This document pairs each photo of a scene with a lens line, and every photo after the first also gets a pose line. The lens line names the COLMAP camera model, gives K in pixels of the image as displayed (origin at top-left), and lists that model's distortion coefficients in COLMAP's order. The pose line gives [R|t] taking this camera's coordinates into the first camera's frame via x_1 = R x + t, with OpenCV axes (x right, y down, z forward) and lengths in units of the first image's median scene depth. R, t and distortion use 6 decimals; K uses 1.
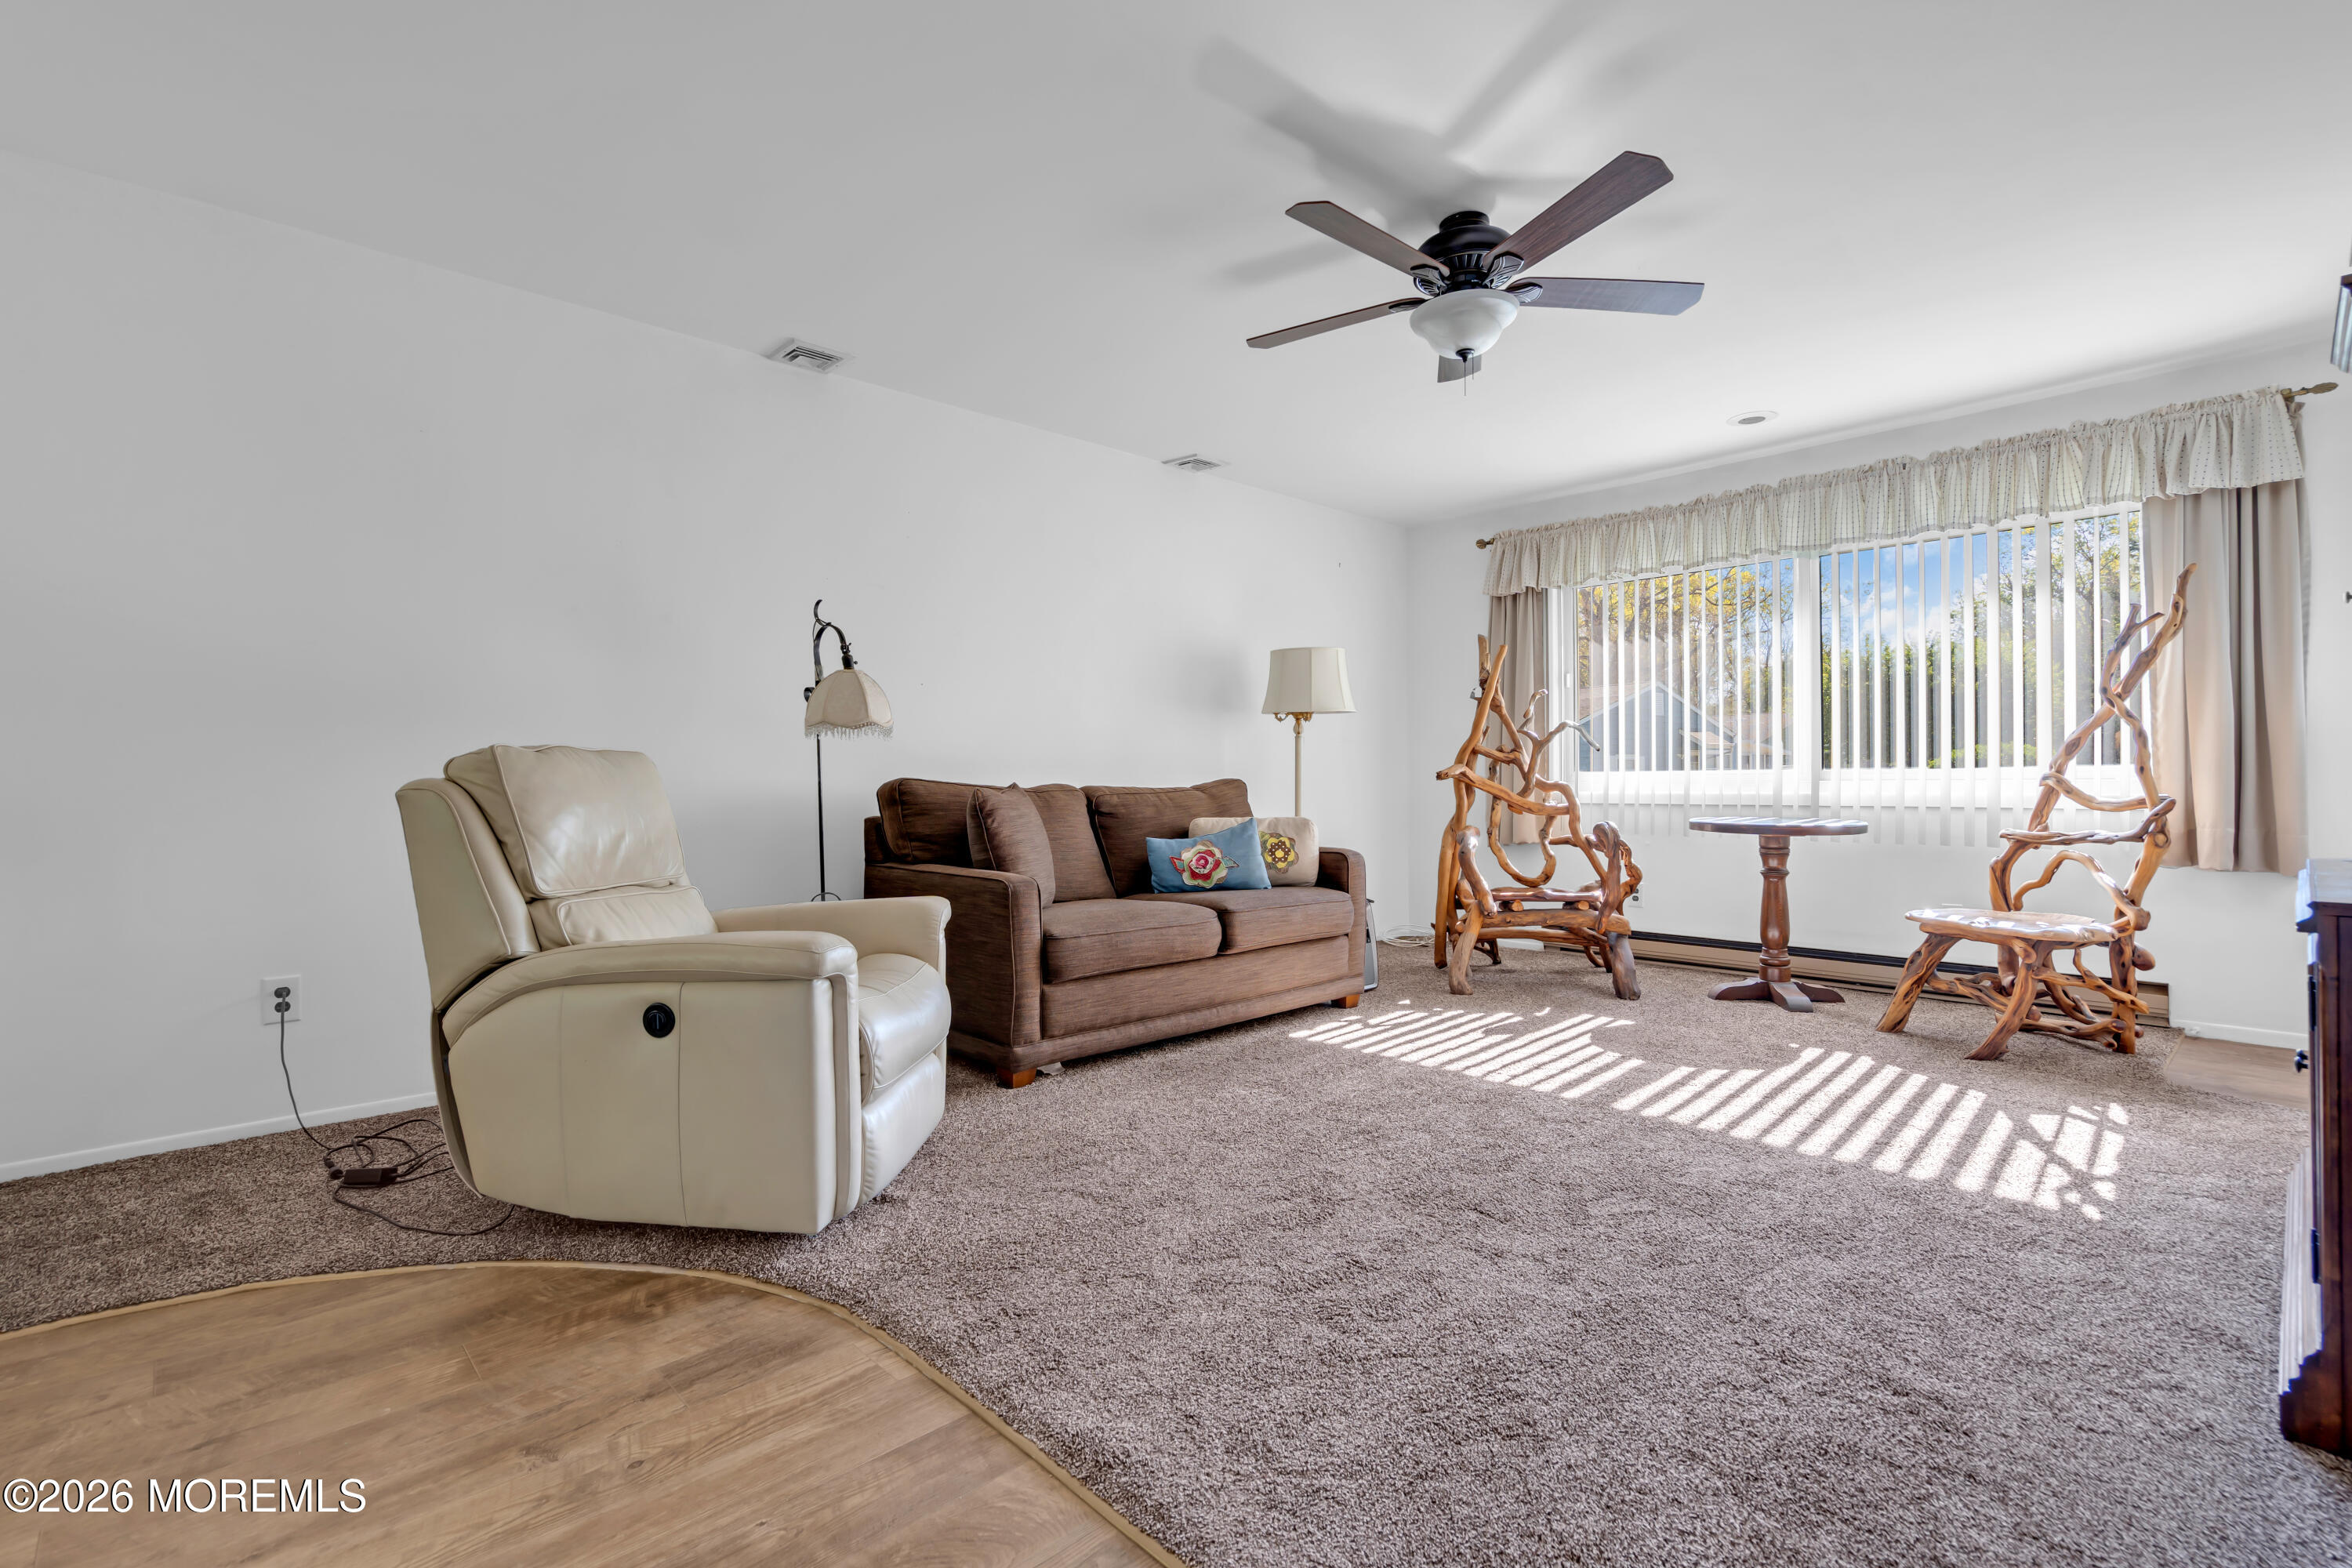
lens RADIAL K [[1089.0, 0, 1176.0], [0, 1089.0, 784.0], [0, 0, 1]] dist [0.000137, -0.000011]
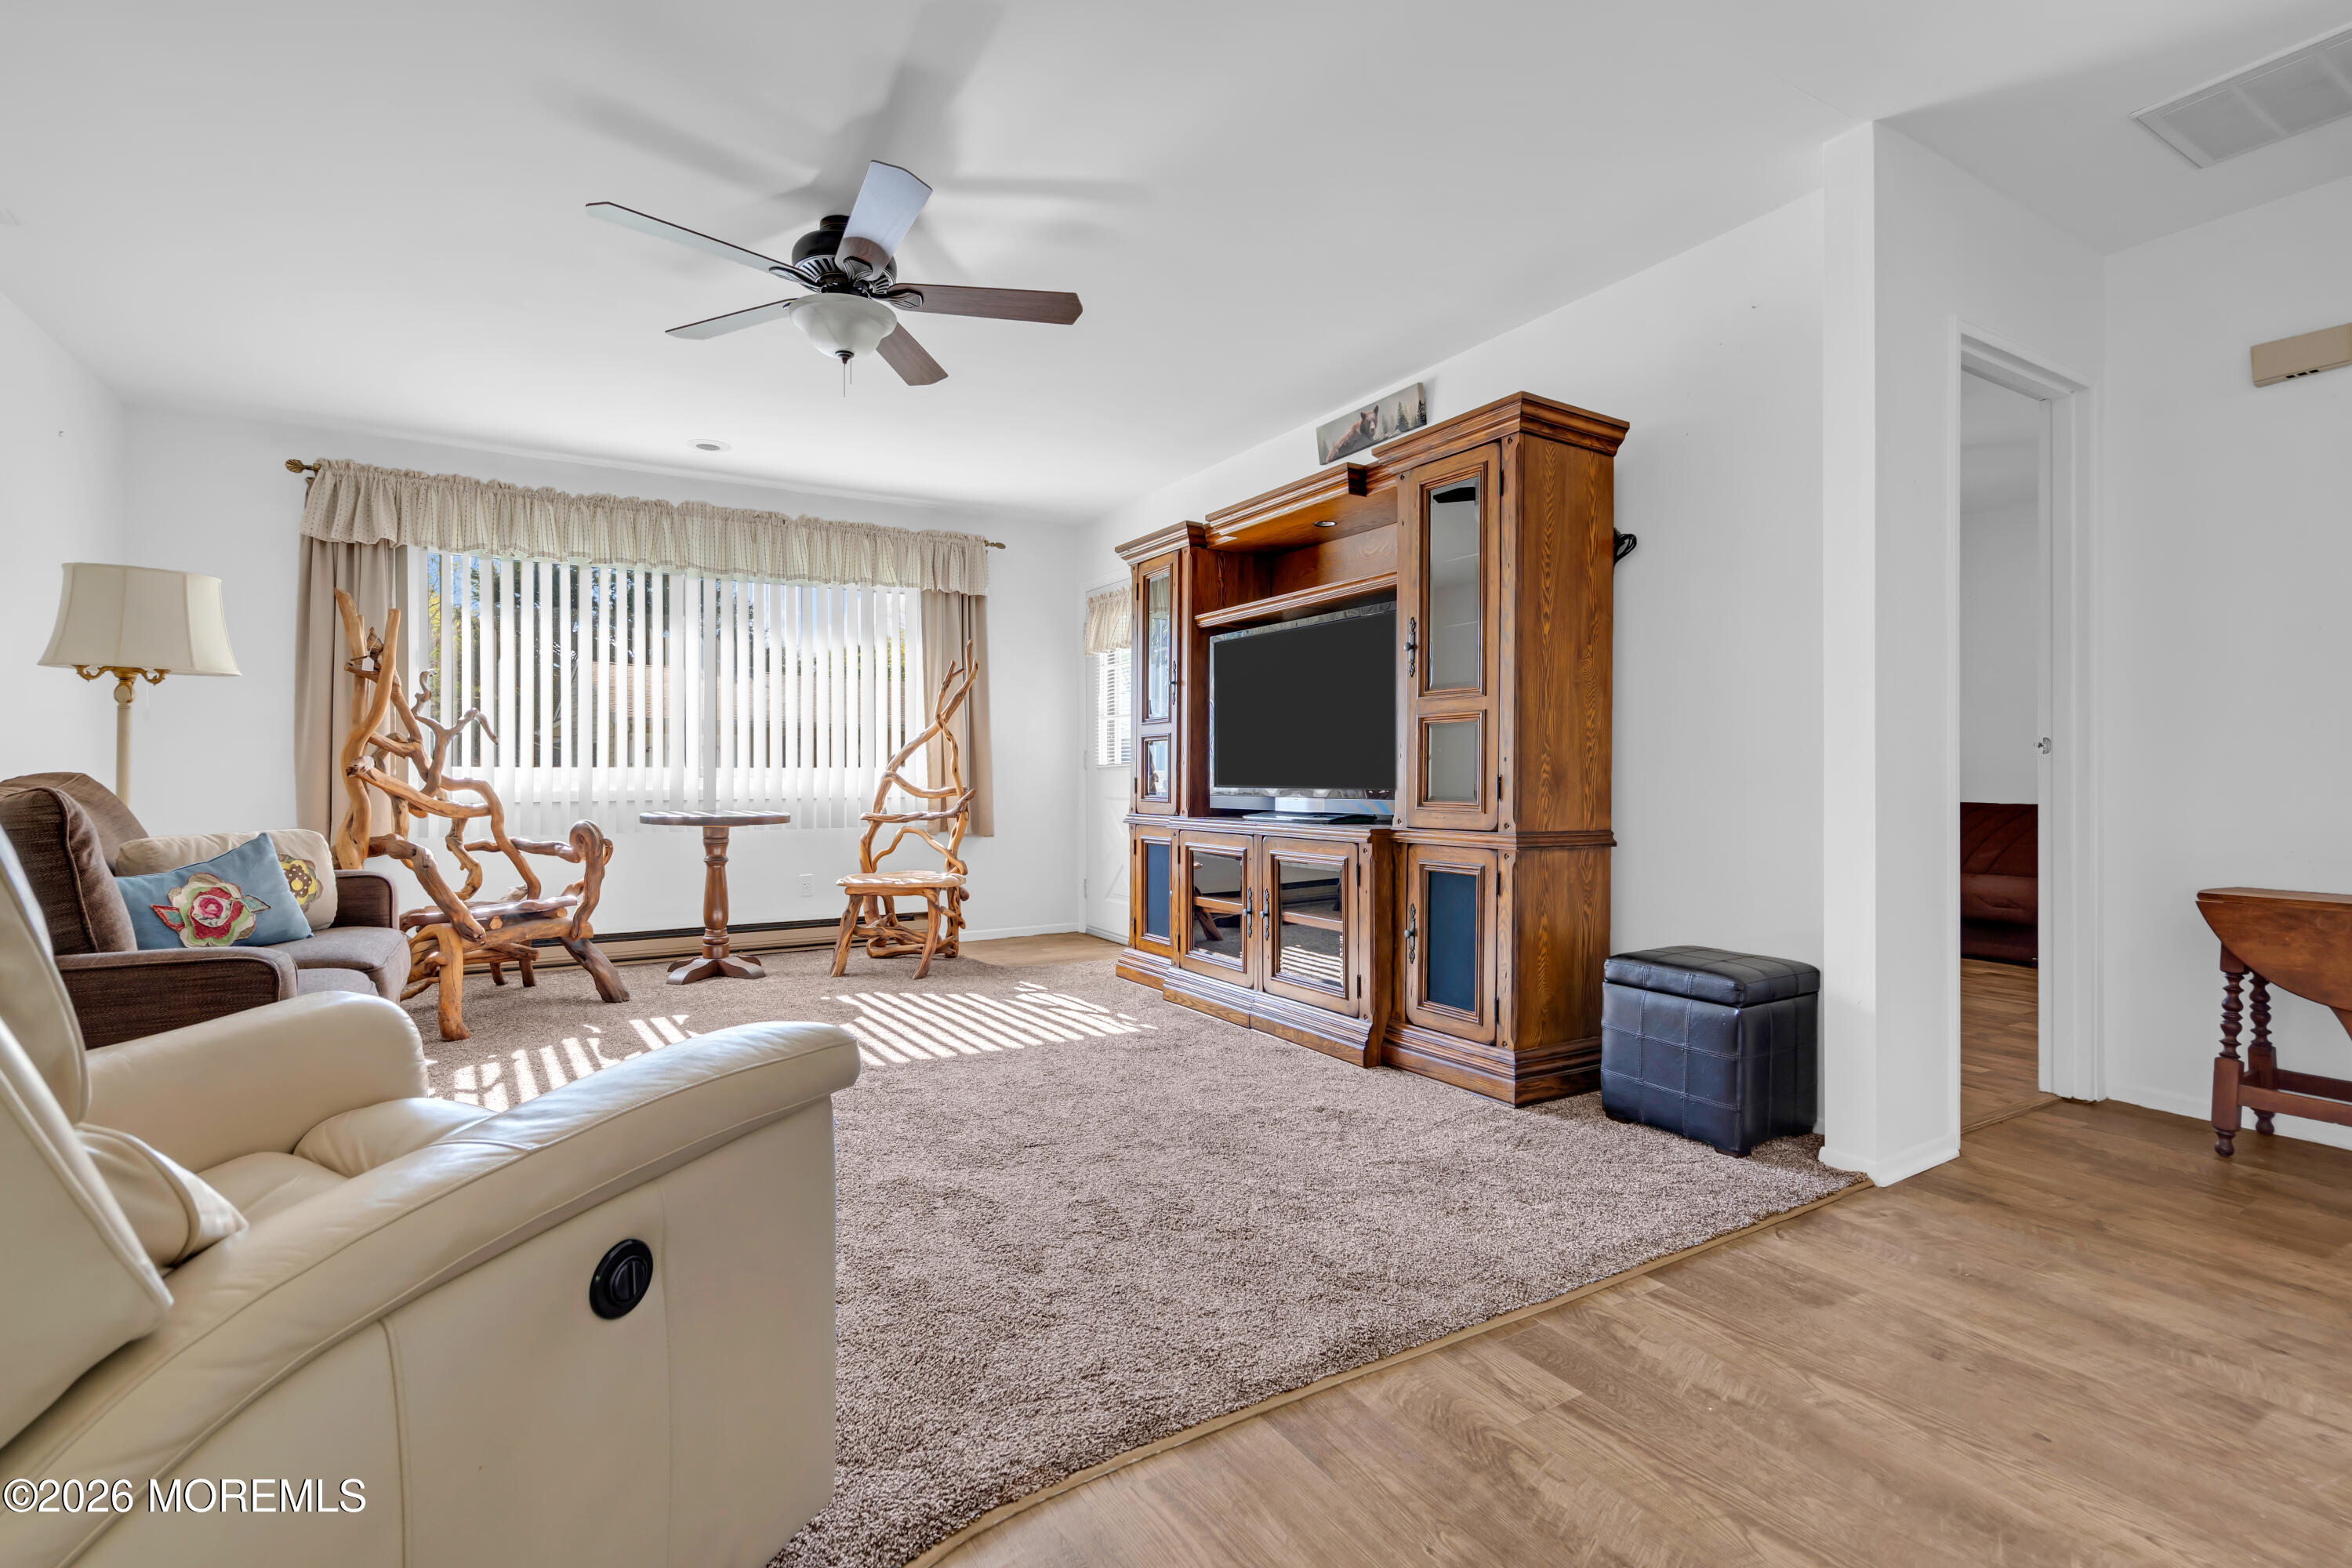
lens RADIAL K [[1075.9, 0, 1170.5], [0, 1075.9, 770.6], [0, 0, 1]] dist [-0.001880, -0.000093]
pose [[0.203839, 0.007727, 0.978974, -0.428009], [0.004725, 0.999949, -0.008877, 0.002117], [-0.978993, 0.006436, 0.203792, 0.326029]]
